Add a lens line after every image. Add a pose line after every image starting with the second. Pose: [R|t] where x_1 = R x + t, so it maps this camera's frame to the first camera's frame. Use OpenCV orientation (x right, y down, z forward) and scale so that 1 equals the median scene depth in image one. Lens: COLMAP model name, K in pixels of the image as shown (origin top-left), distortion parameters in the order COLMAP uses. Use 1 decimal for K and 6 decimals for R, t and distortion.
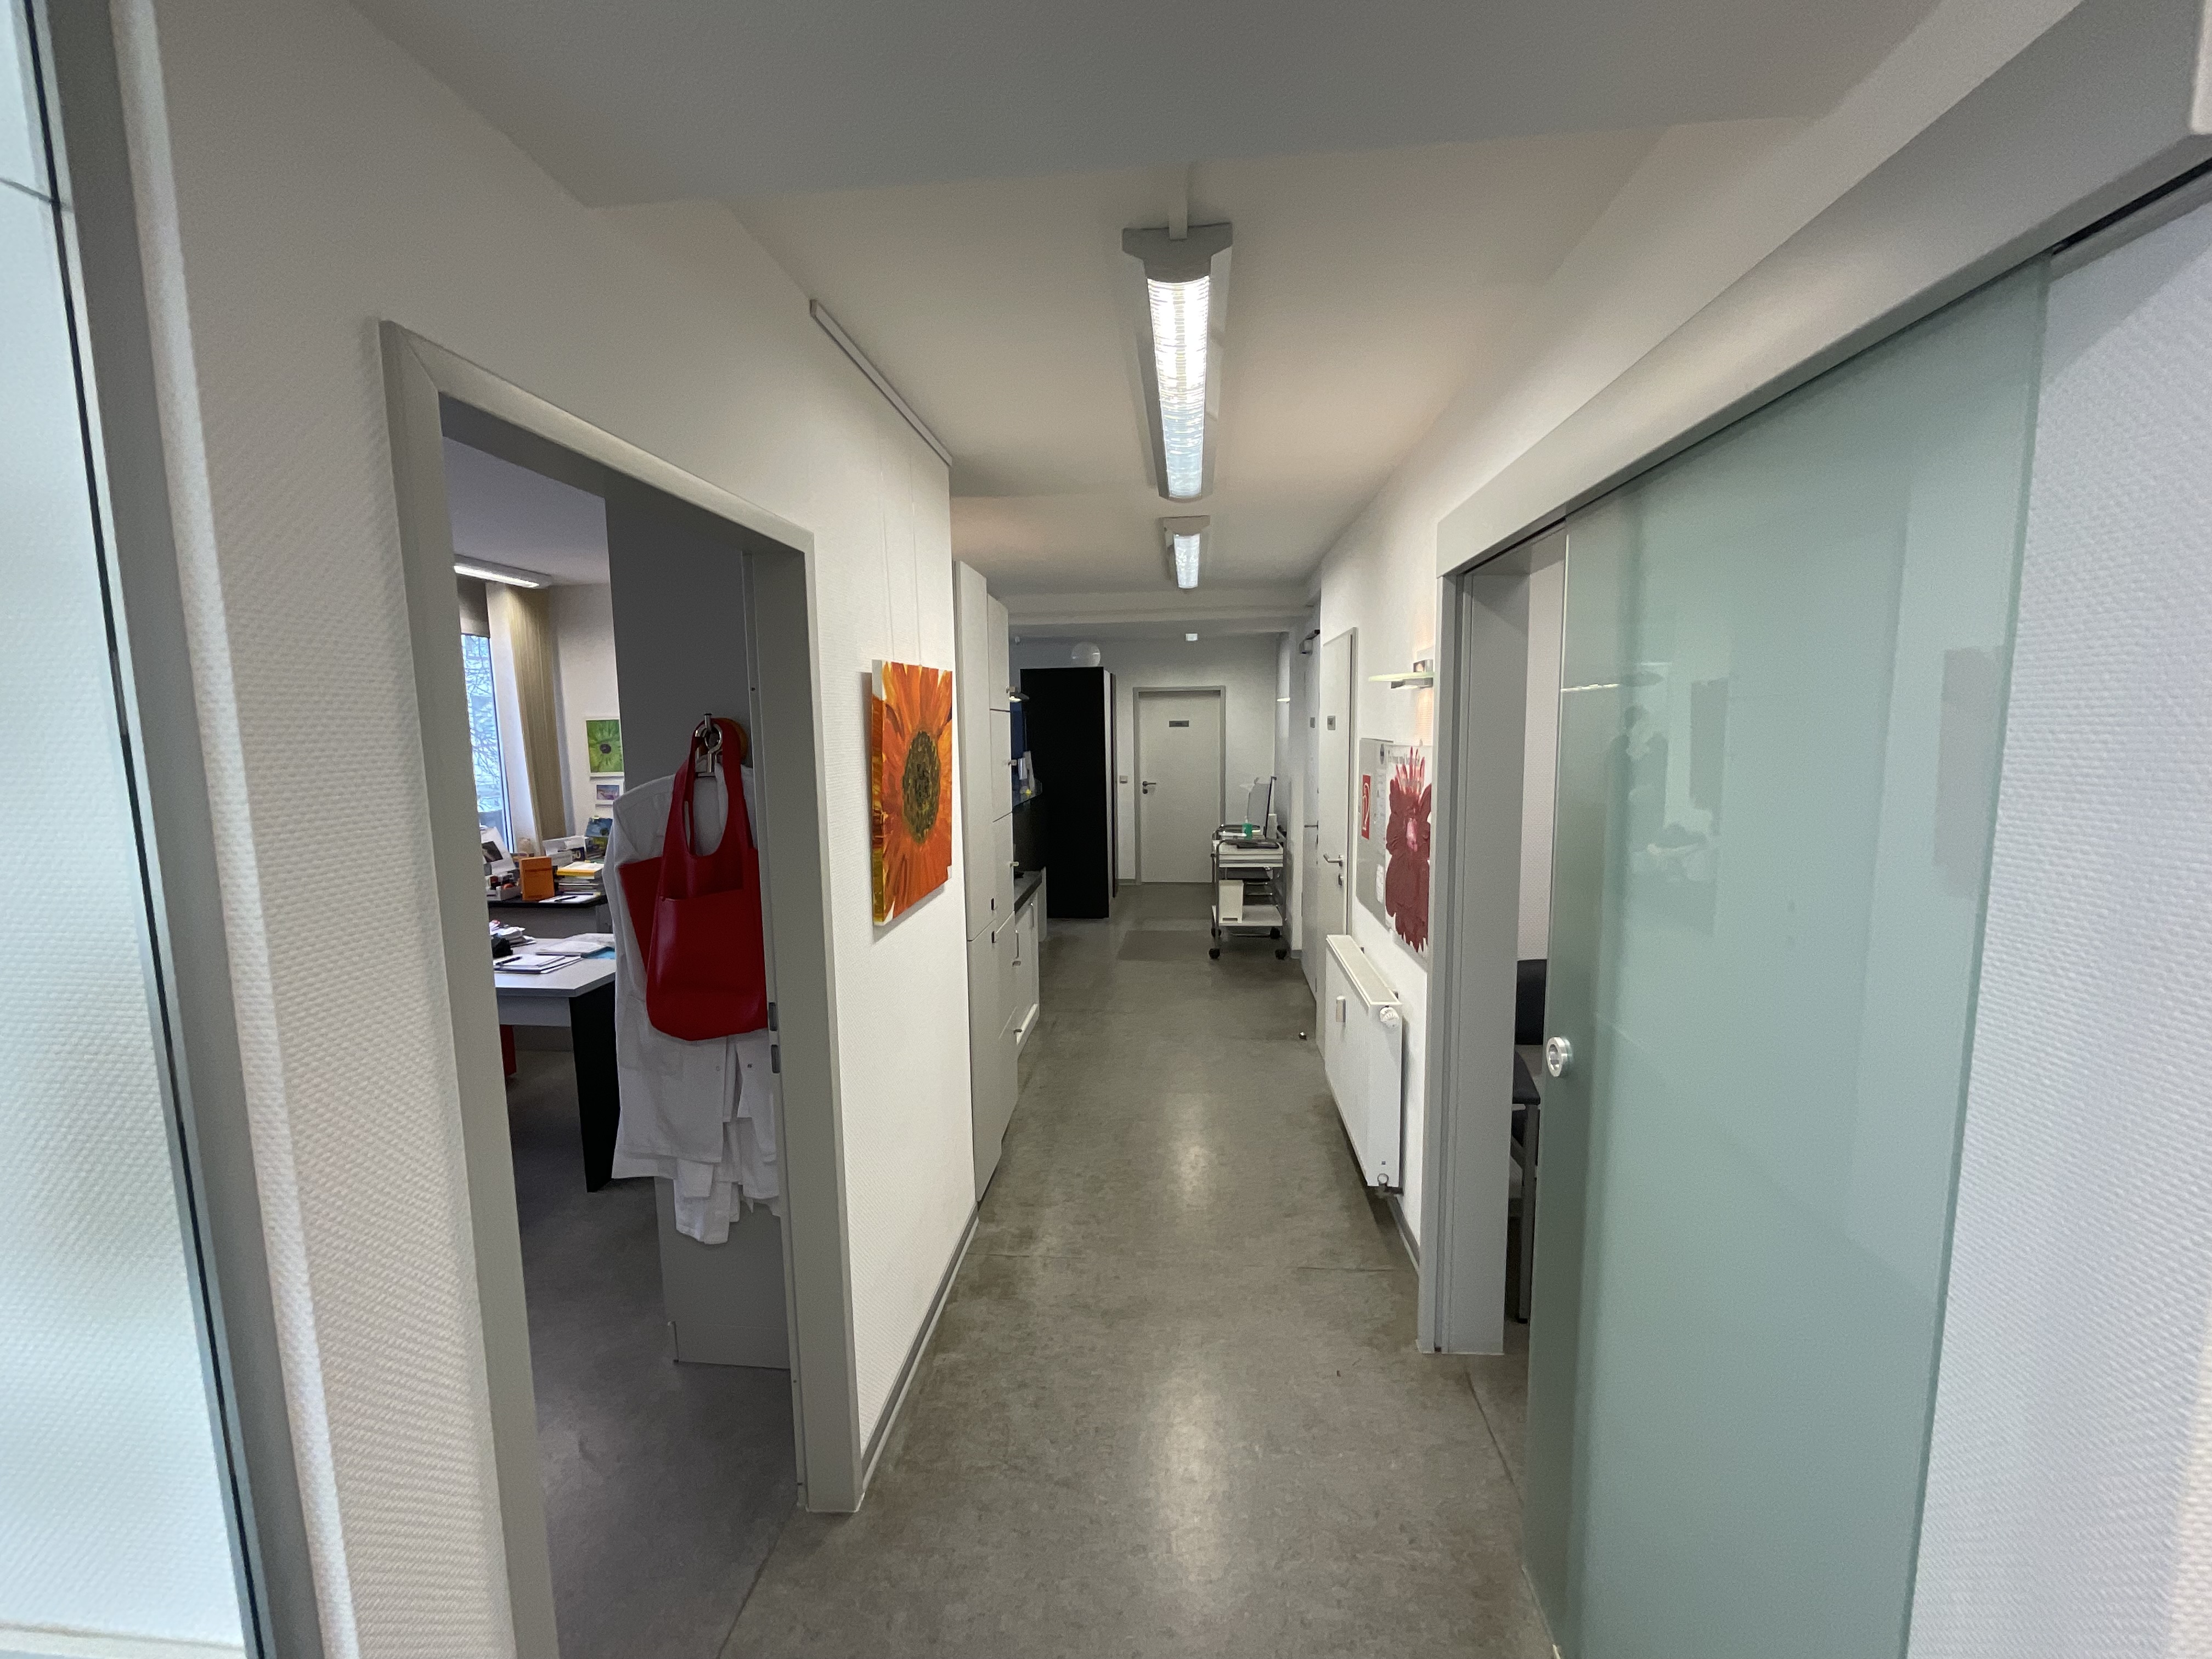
lens RADIAL K [[894.5, 0, 1107.4], [0, 894.5, 829.6], [0, 0, 1]] dist [0.001911, 0.000048]
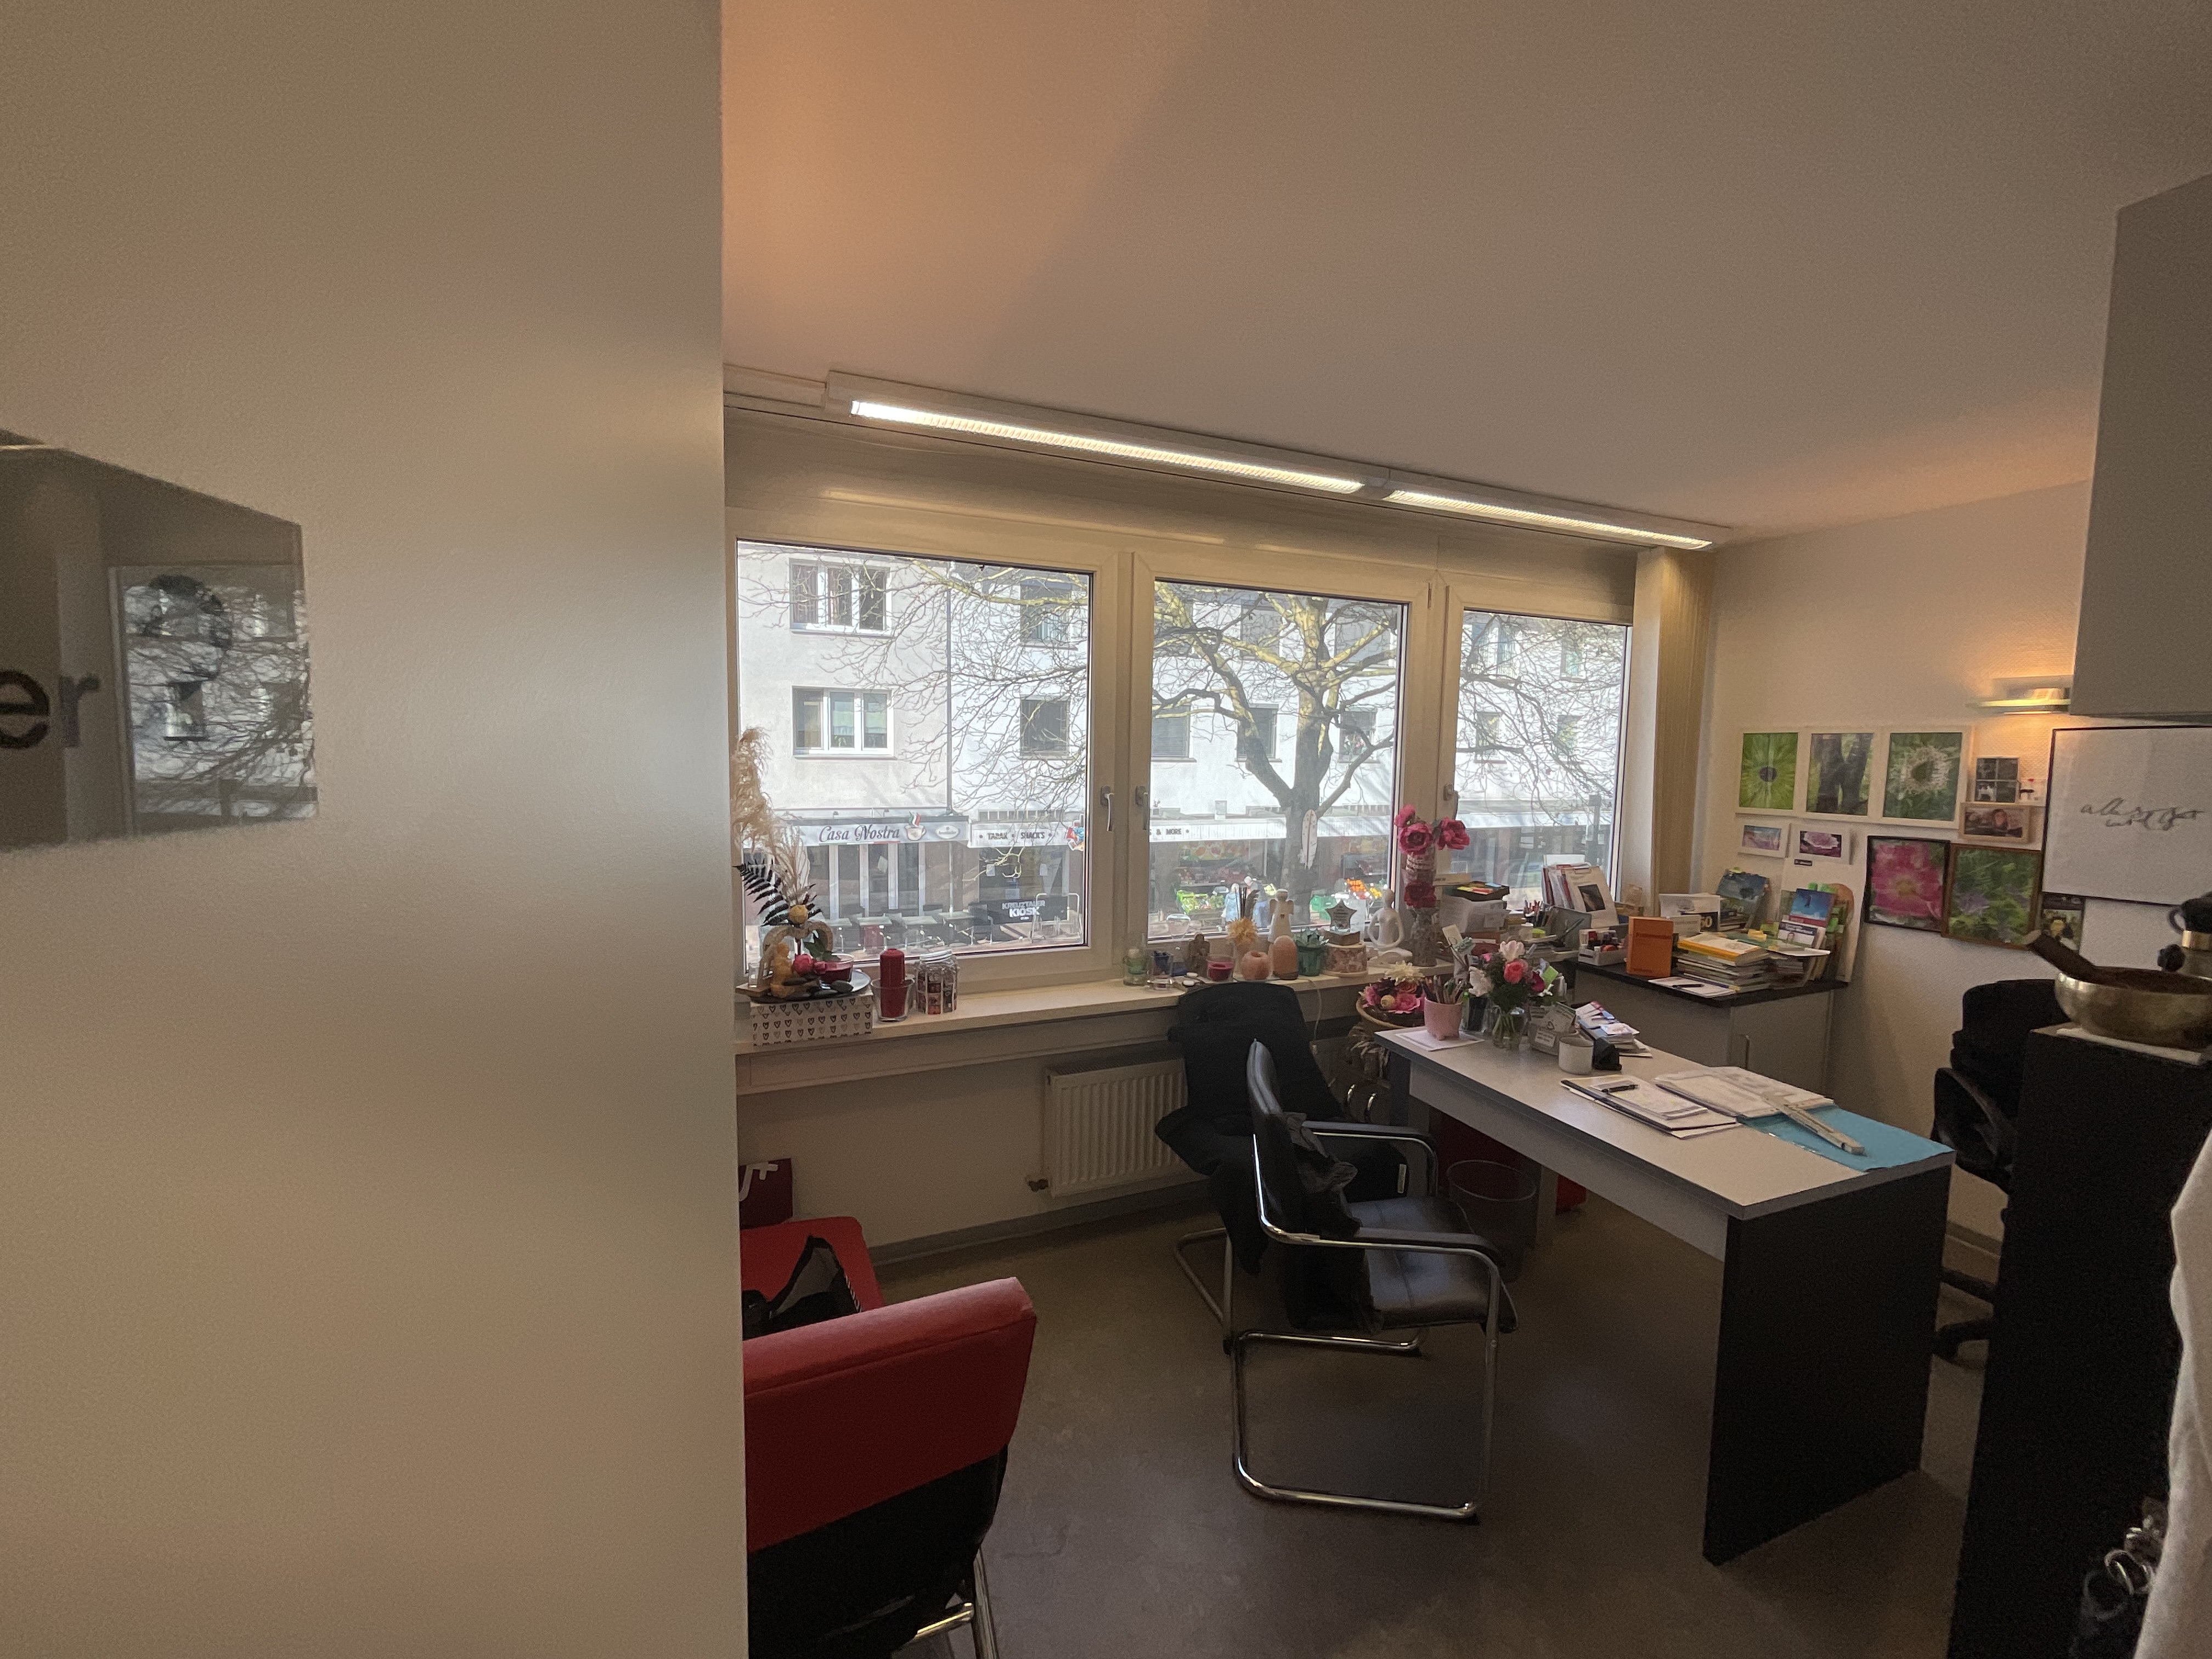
lens RADIAL K [[889.0, 0, 1107.2], [0, 889.0, 828.7], [0, 0, 1]] dist [0.000904, 0.000046]
pose [[0.470317, 0.094858, -0.877384, -0.215403], [-0.122626, 0.991586, 0.041472, -0.016341], [0.873936, 0.088085, 0.477992, 0.255762]]
